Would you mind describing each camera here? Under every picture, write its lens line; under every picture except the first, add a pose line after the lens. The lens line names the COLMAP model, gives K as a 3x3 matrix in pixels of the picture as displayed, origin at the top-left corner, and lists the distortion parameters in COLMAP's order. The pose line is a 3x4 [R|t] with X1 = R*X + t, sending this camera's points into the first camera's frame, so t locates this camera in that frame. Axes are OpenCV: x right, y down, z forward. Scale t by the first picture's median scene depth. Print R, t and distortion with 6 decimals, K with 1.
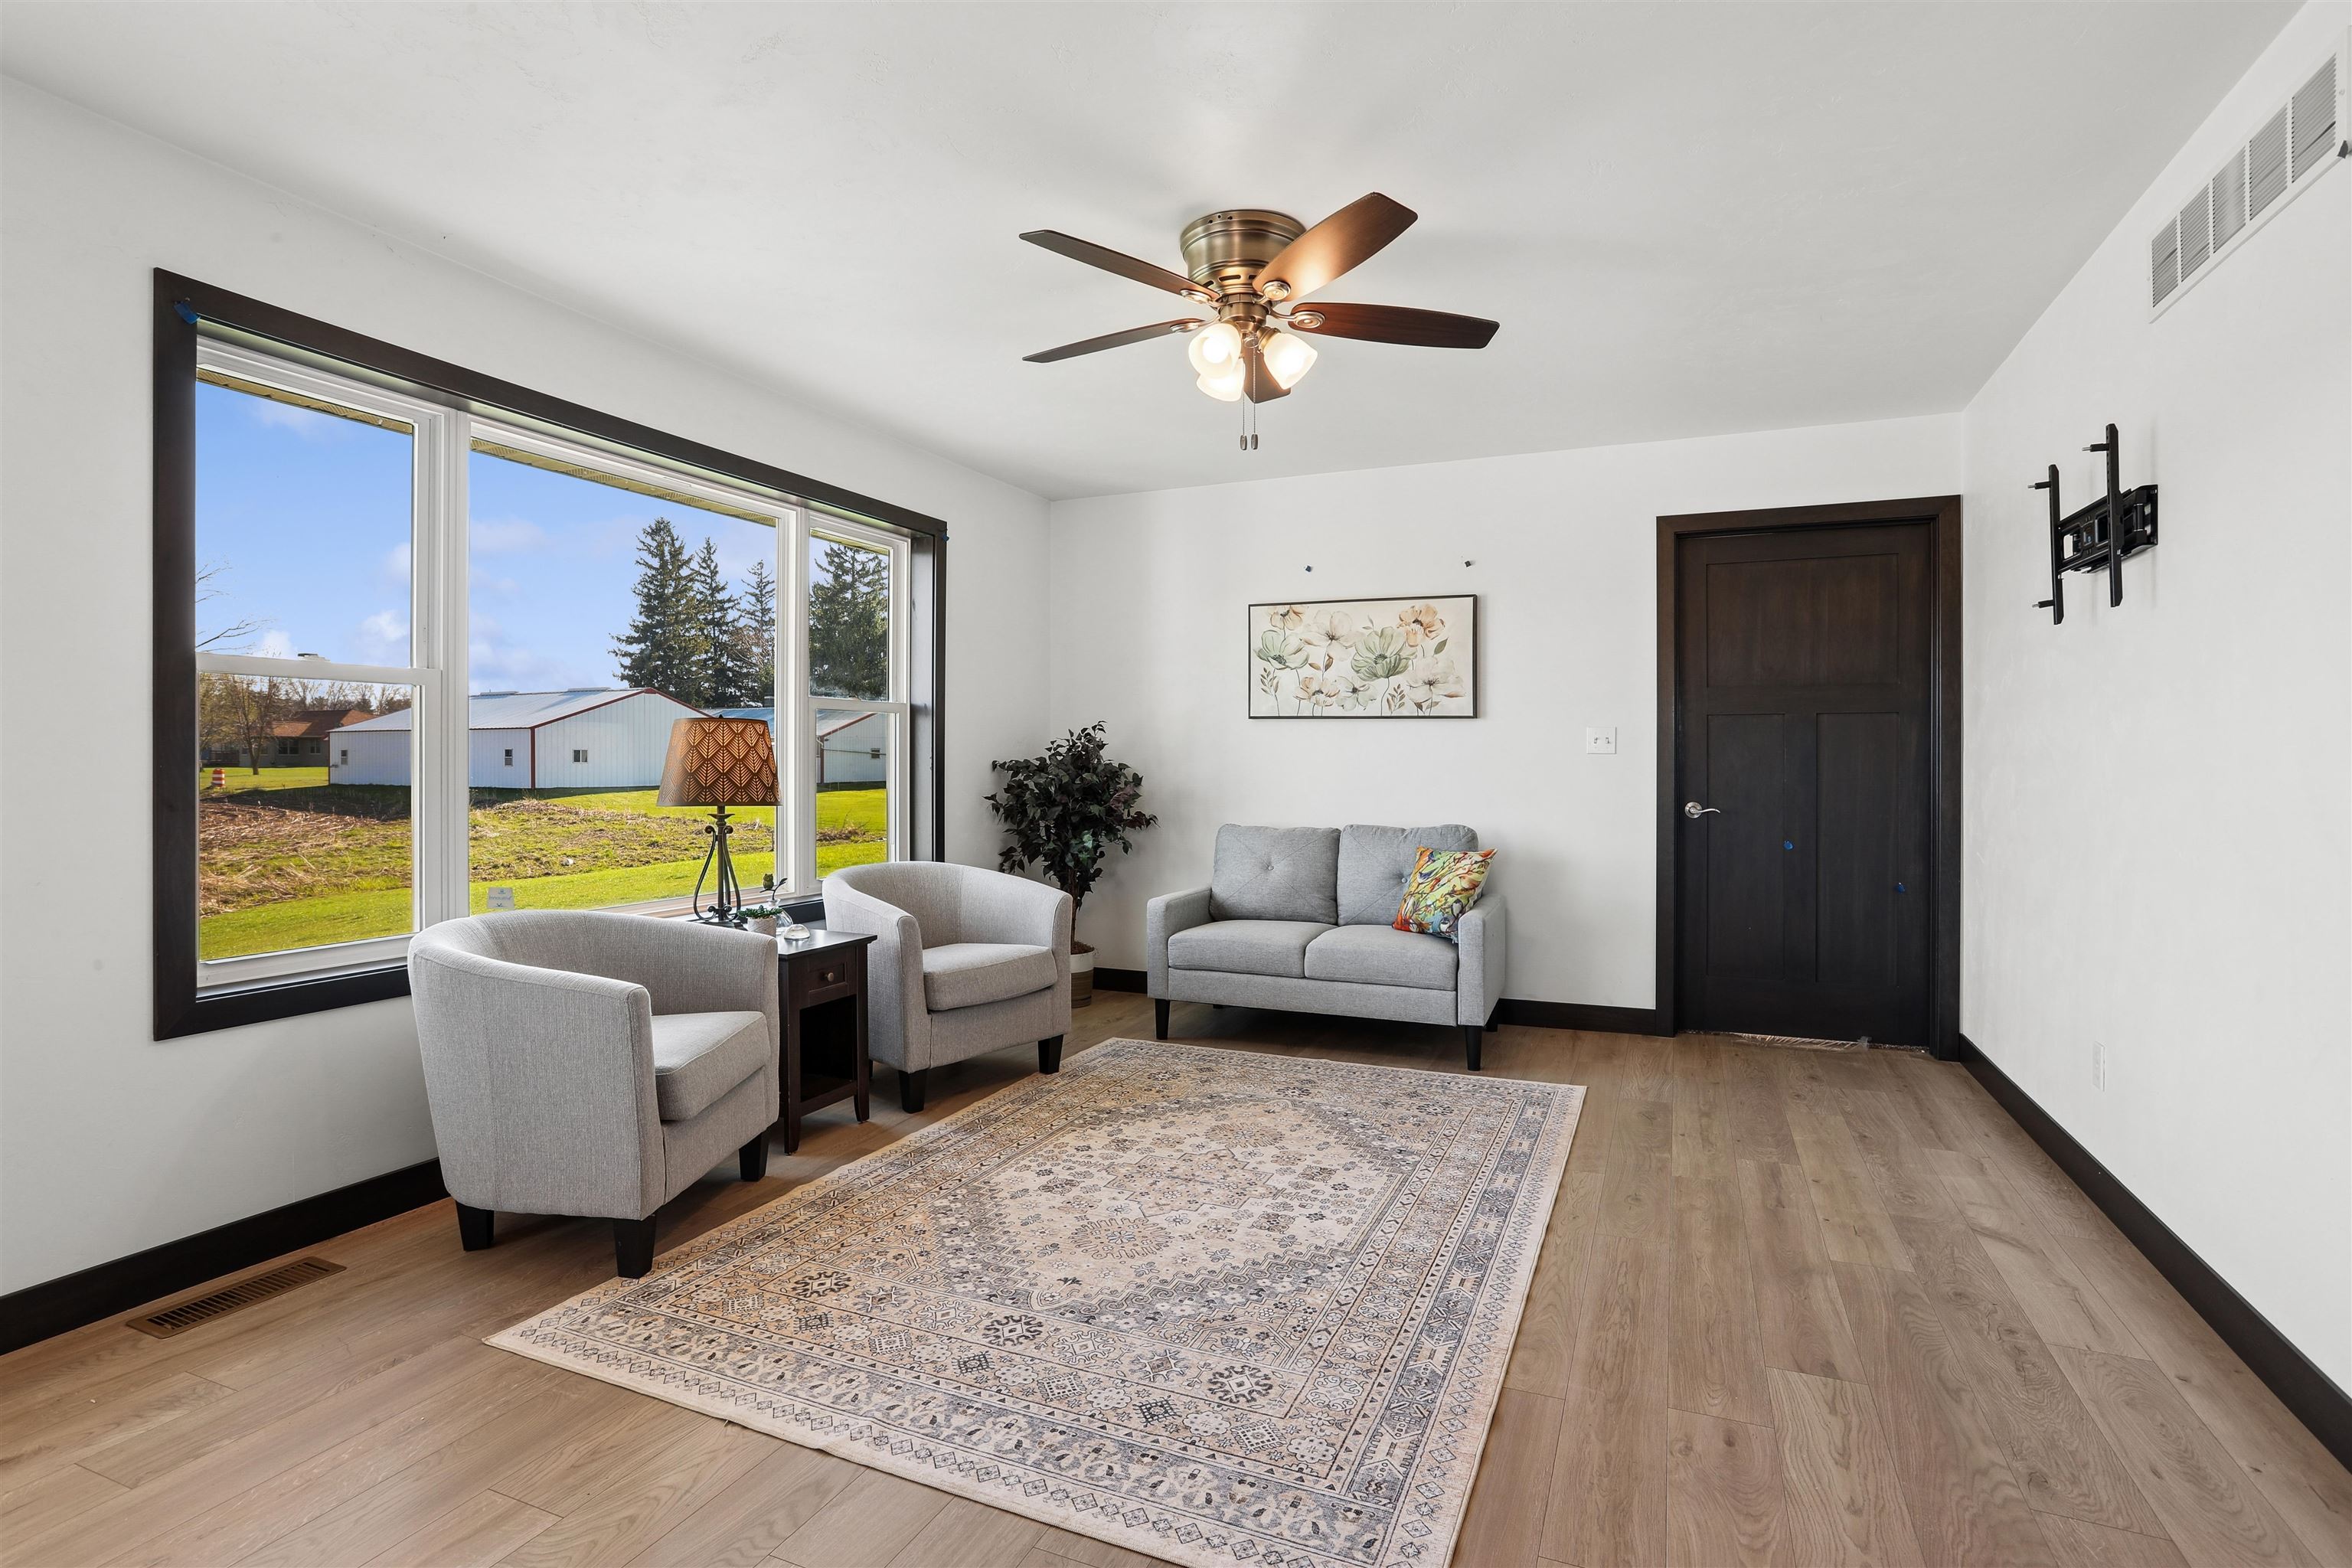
lens RADIAL K [[1149.9, 0, 1194.2], [0, 1149.9, 771.8], [0, 0, 1]] dist [0.025586, 0.001420]
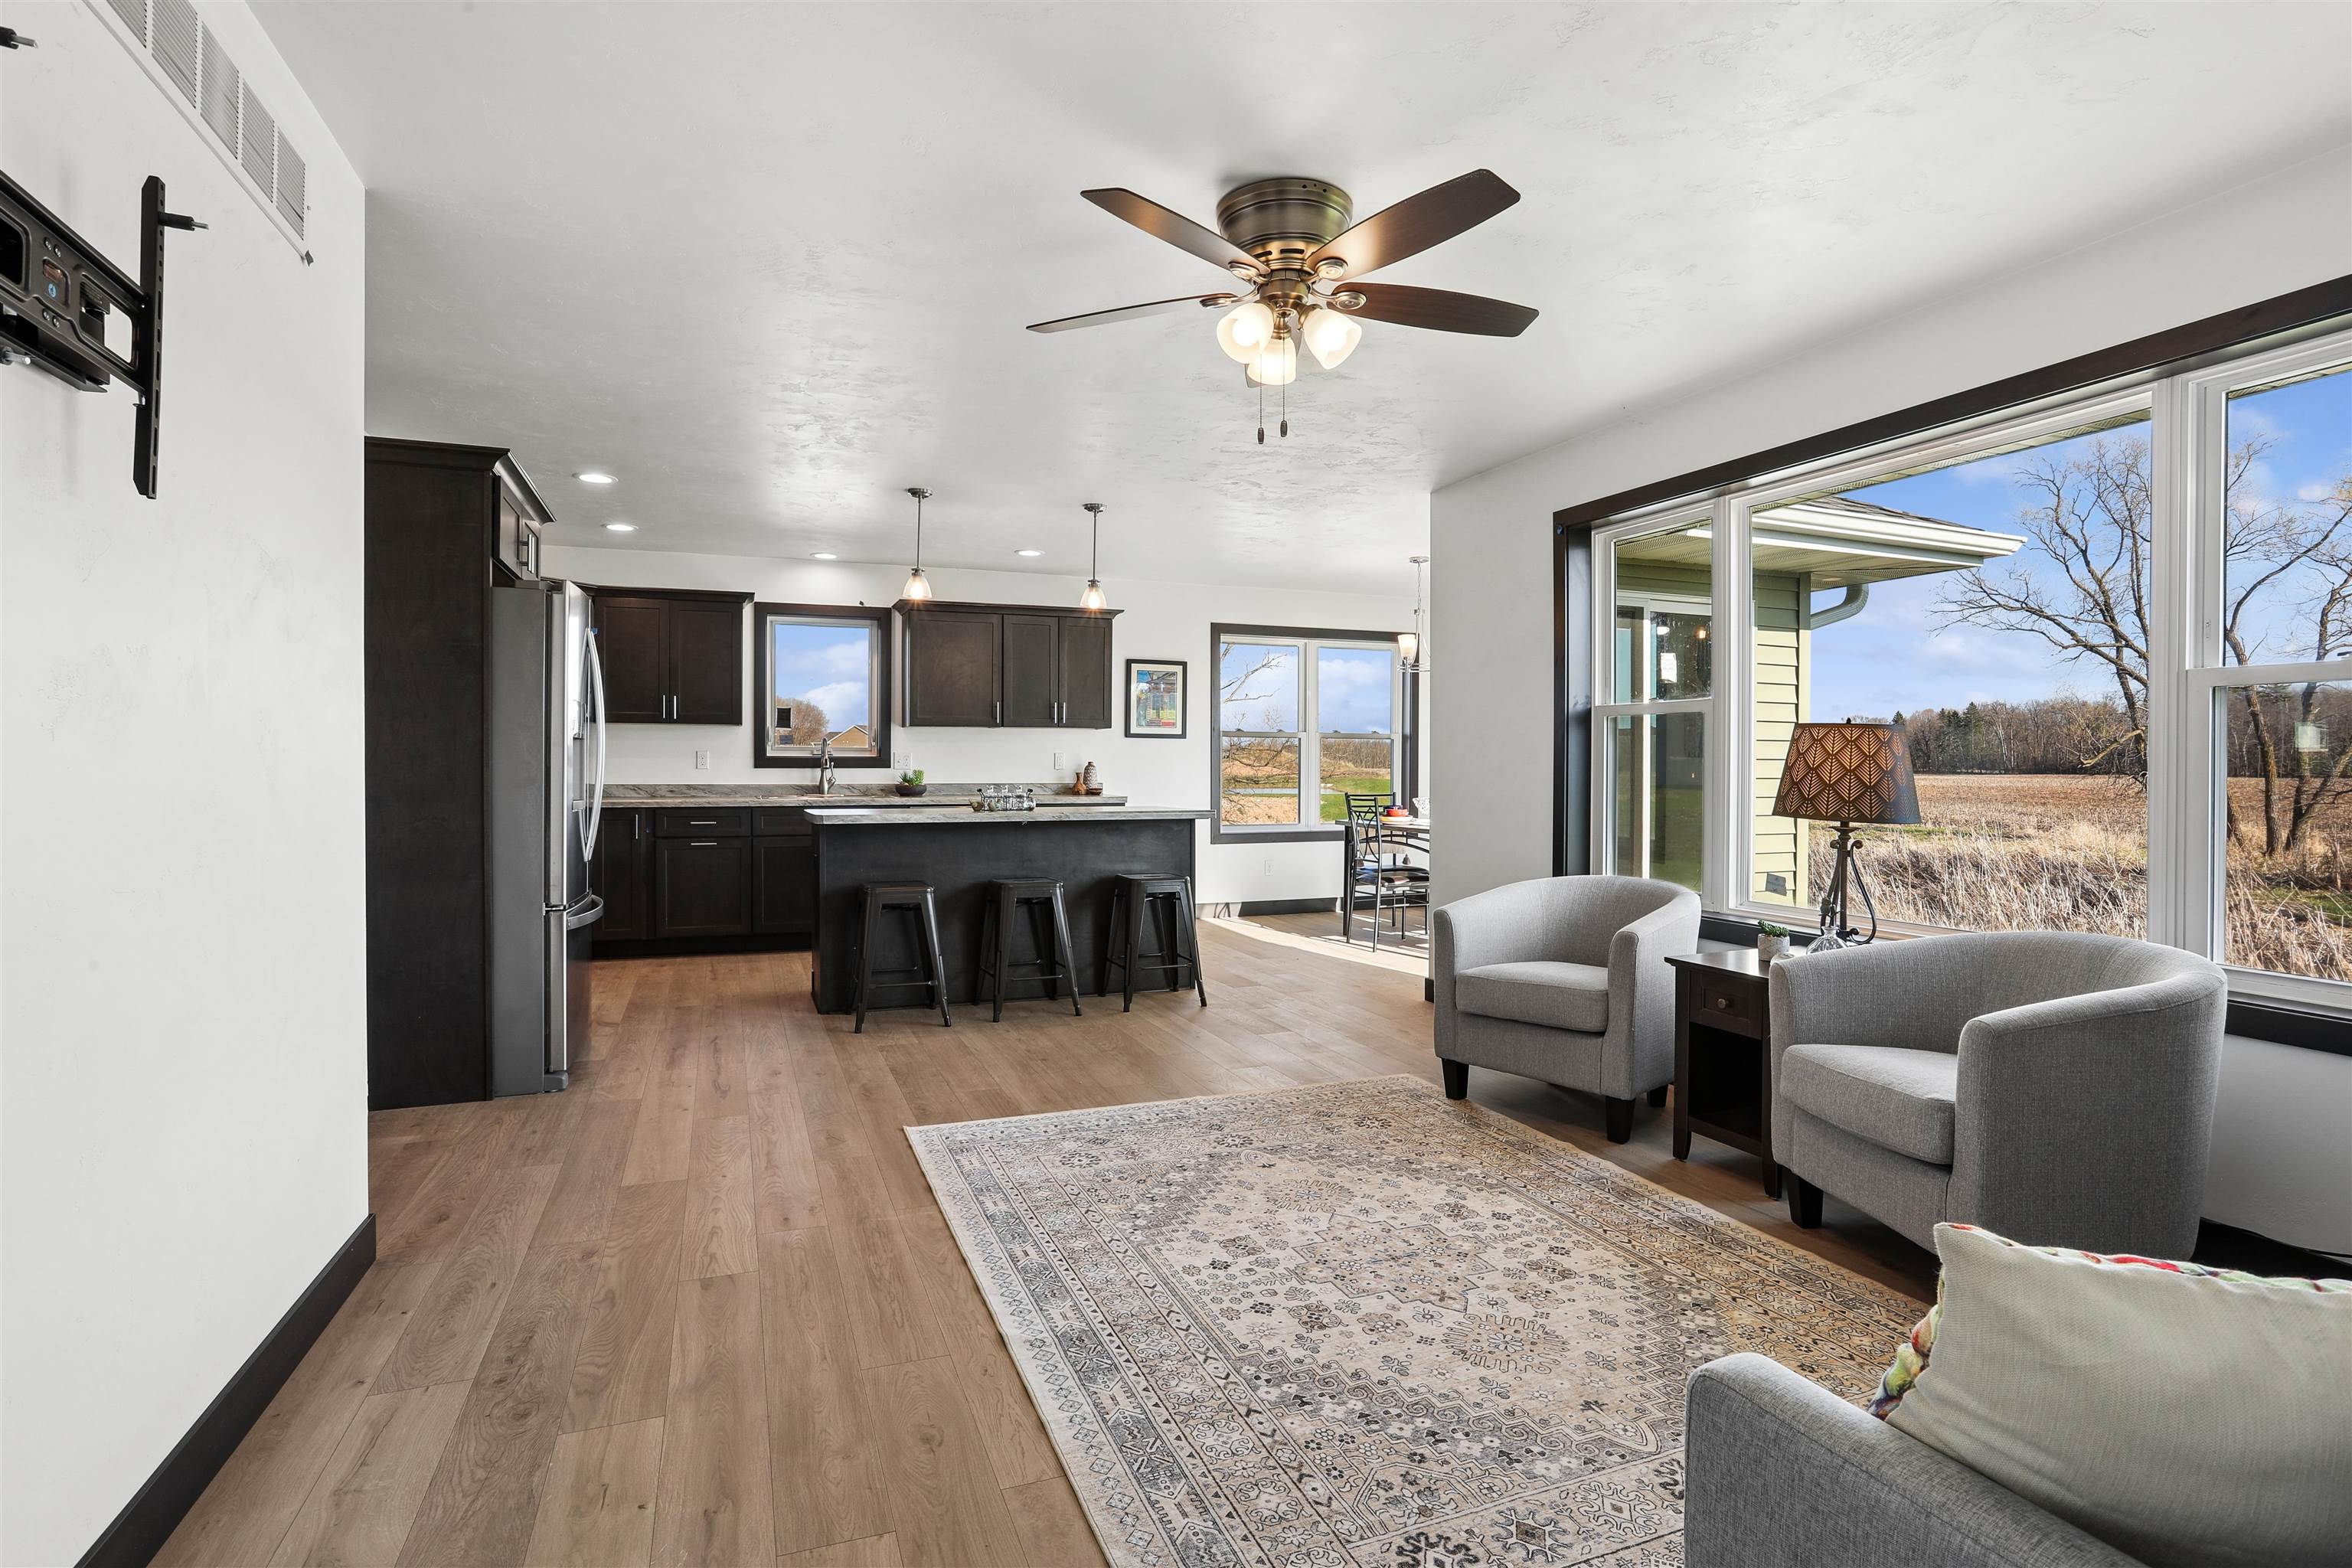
lens RADIAL K [[1149.9, 0, 1196.1], [0, 1149.9, 775.0], [0, 0, 1]] dist [0.025586, 0.001420]
pose [[-0.706755, -0.001148, -0.707458, 0.745958], [-0.007213, 0.999958, 0.005584, -0.009329], [0.707422, 0.009050, -0.706734, 1.582024]]
